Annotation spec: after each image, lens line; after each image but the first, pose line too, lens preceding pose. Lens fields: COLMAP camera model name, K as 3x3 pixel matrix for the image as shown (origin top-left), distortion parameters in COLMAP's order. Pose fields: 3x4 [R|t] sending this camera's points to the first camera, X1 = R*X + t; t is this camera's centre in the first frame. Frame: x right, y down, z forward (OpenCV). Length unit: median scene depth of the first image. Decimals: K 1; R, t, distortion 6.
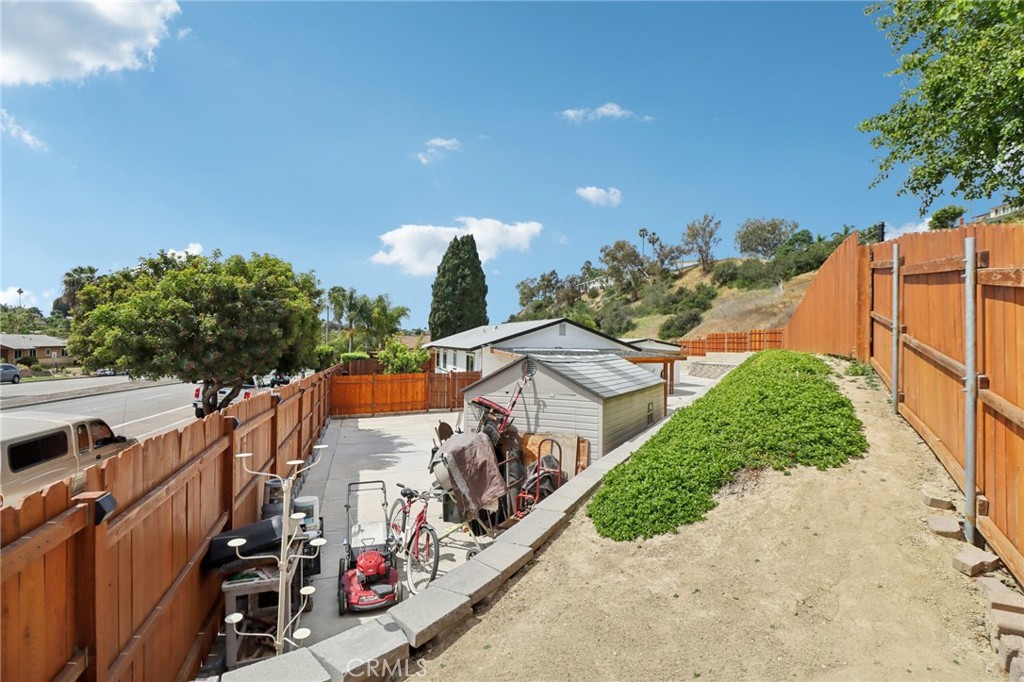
lens RADIAL K [[477.3, 0, 521.5], [0, 477.3, 343.2], [0, 0, 1]] dist [-0.000449, -0.000387]
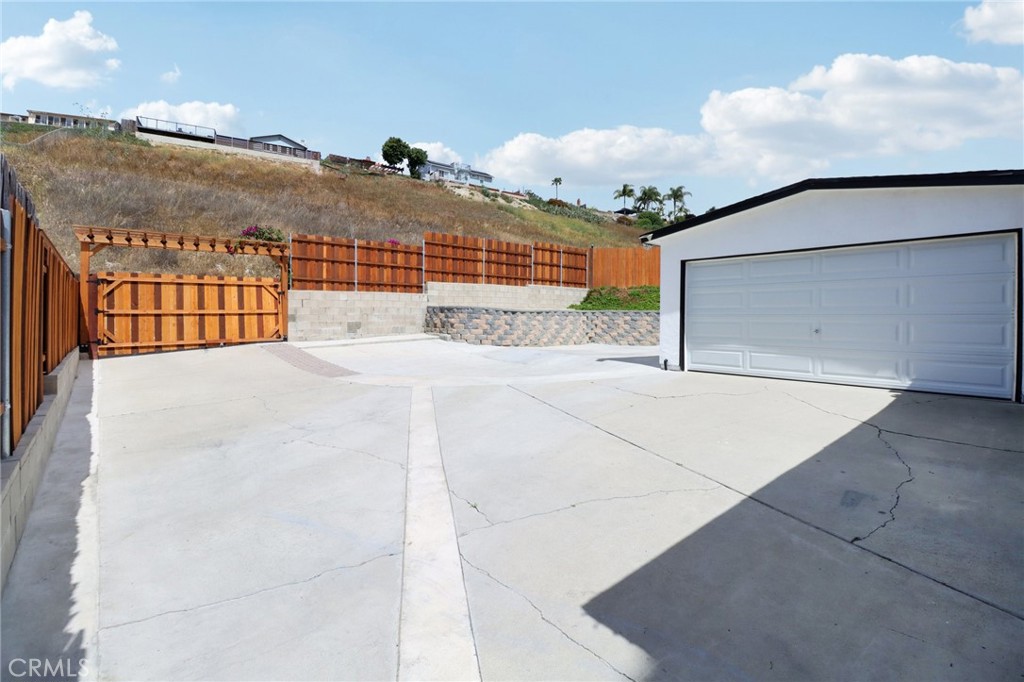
lens RADIAL K [[485.6, 0, 519.9], [0, 485.6, 319.1], [0, 0, 1]] dist [0.000189, -0.014231]
pose [[-0.388063, -0.015056, 0.921510, 0.008157], [-0.011796, 0.999866, 0.011369, 0.019243], [-0.921557, -0.006459, -0.388188, 0.484985]]
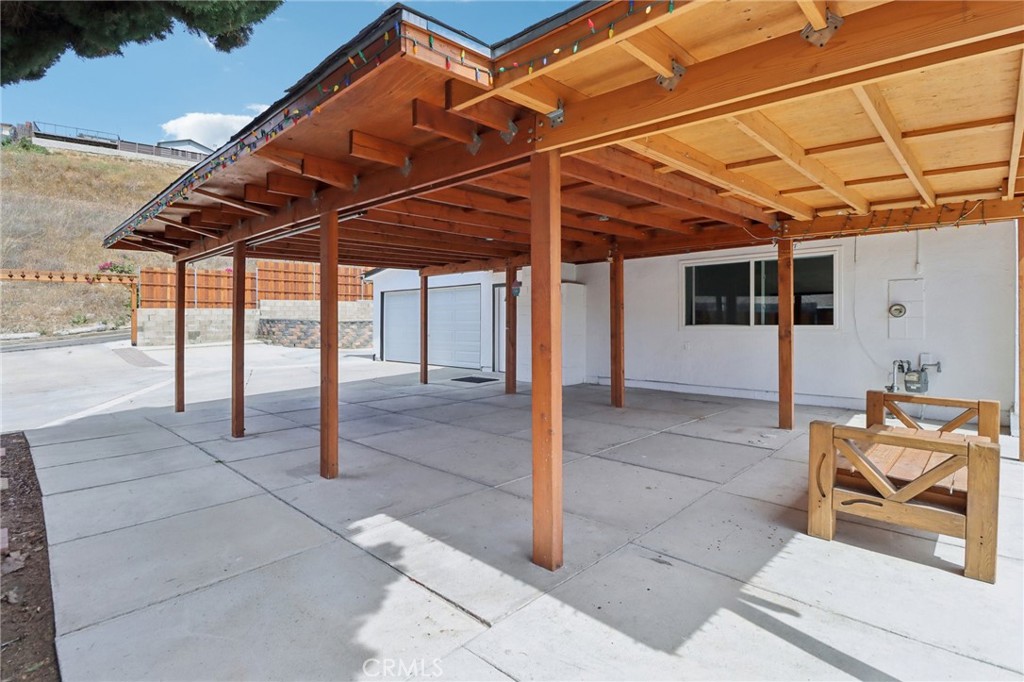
lens RADIAL K [[514.9, 0, 523.3], [0, 514.9, 320.6], [0, 0, 1]] dist [0.000872, -0.012782]
pose [[-0.467818, -0.005793, 0.883806, -0.083555], [-0.005335, 0.999979, 0.003730, 0.016518], [-0.883809, -0.002970, -0.467839, 0.453310]]
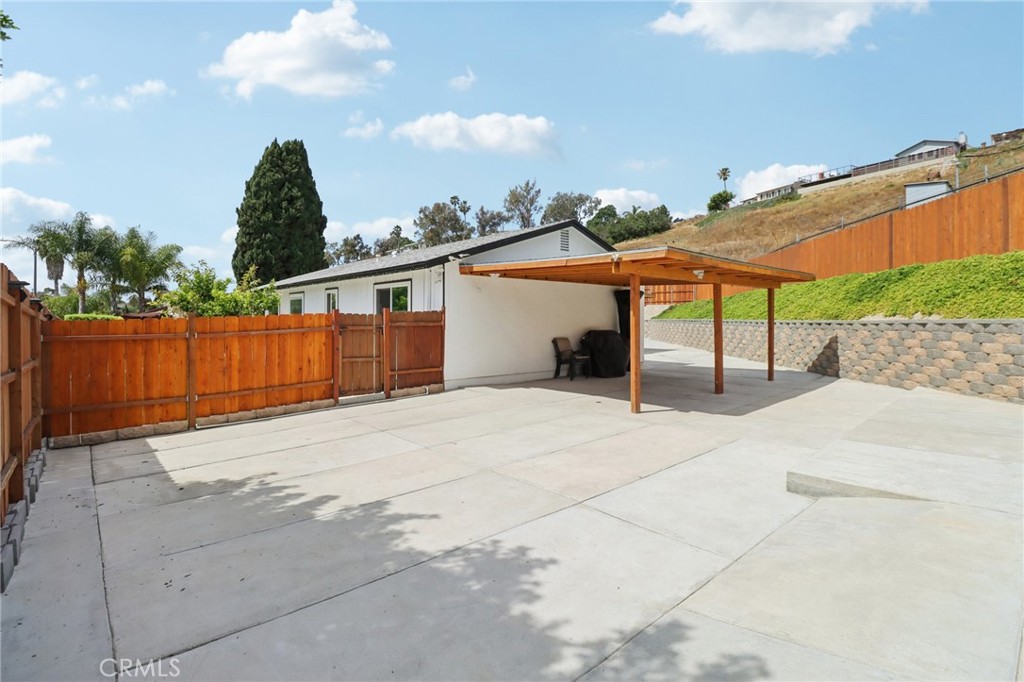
lens RADIAL K [[477.3, 0, 514.3], [0, 477.3, 319.0], [0, 0, 1]] dist [0.000657, -0.012518]
pose [[0.917367, -0.016073, 0.397717, -0.045890], [0.015454, 0.999869, 0.004761, 0.014351], [-0.397741, 0.001779, 0.917496, 0.113600]]
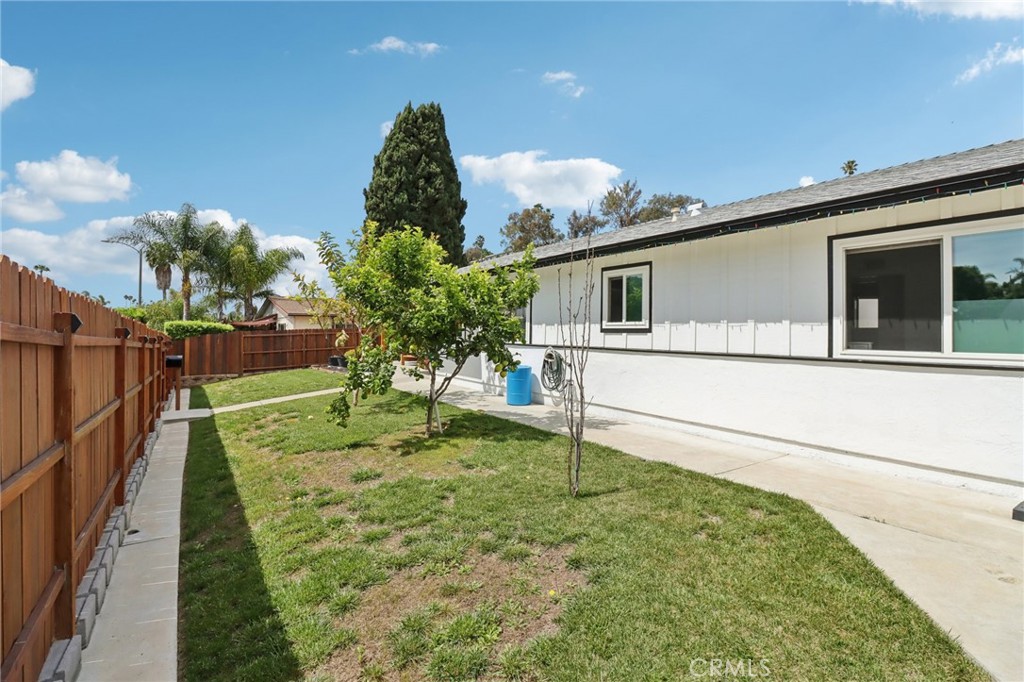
lens RADIAL K [[478.0, 0, 514.2], [0, 478.0, 327.6], [0, 0, 1]] dist [-0.003202, -0.001463]
pose [[0.964232, -0.007537, 0.264954, -0.076950], [0.009384, 0.999940, -0.005709, 0.014699], [-0.264895, 0.007991, 0.964244, 0.207058]]
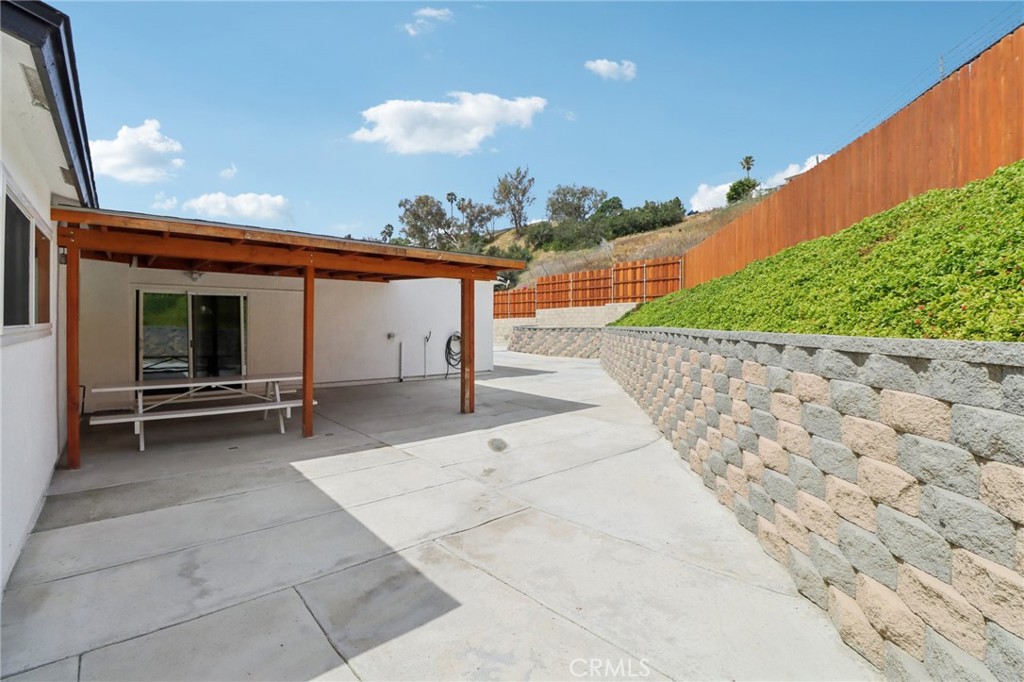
lens RADIAL K [[478.0, 0, 514.2], [0, 478.0, 327.6], [0, 0, 1]] dist [-0.003202, -0.001463]
pose [[0.933107, -0.012450, 0.359382, 0.070470], [0.010061, 0.999913, 0.008517, 0.015998], [-0.359457, -0.004332, 0.933152, 0.214155]]
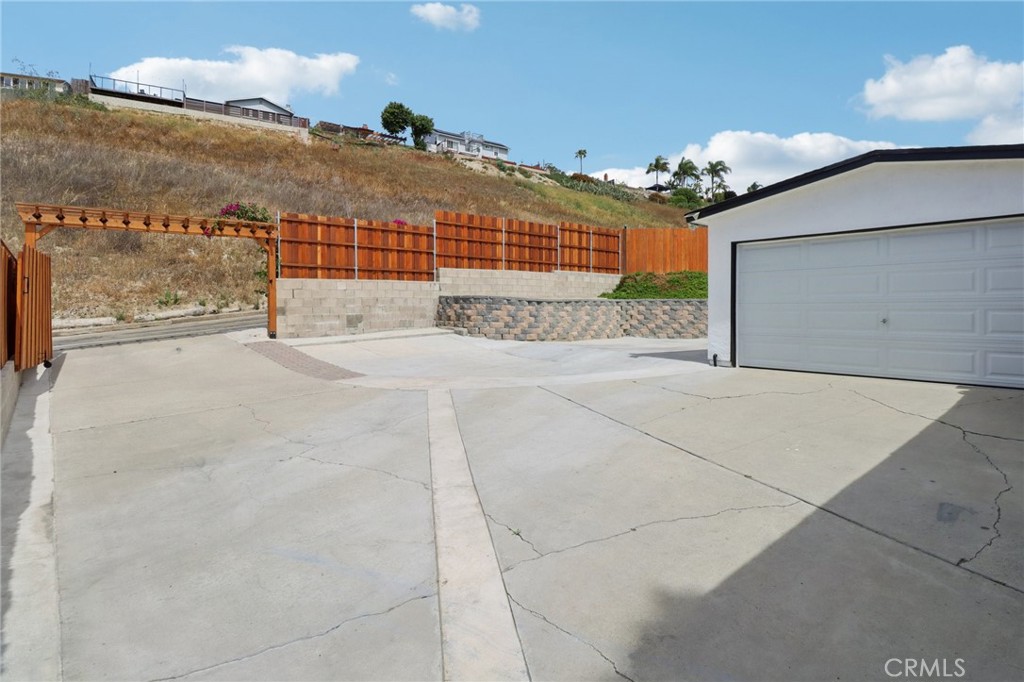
lens RADIAL K [[548.5, 0, 565.6], [0, 548.5, 310.3], [0, 0, 1]] dist [0.000057, -0.014064]
pose [[-0.430482, -0.013103, 0.902504, 0.010293], [-0.004002, 0.999913, 0.012608, 0.019164], [-0.902590, 0.001815, -0.430497, 0.486048]]
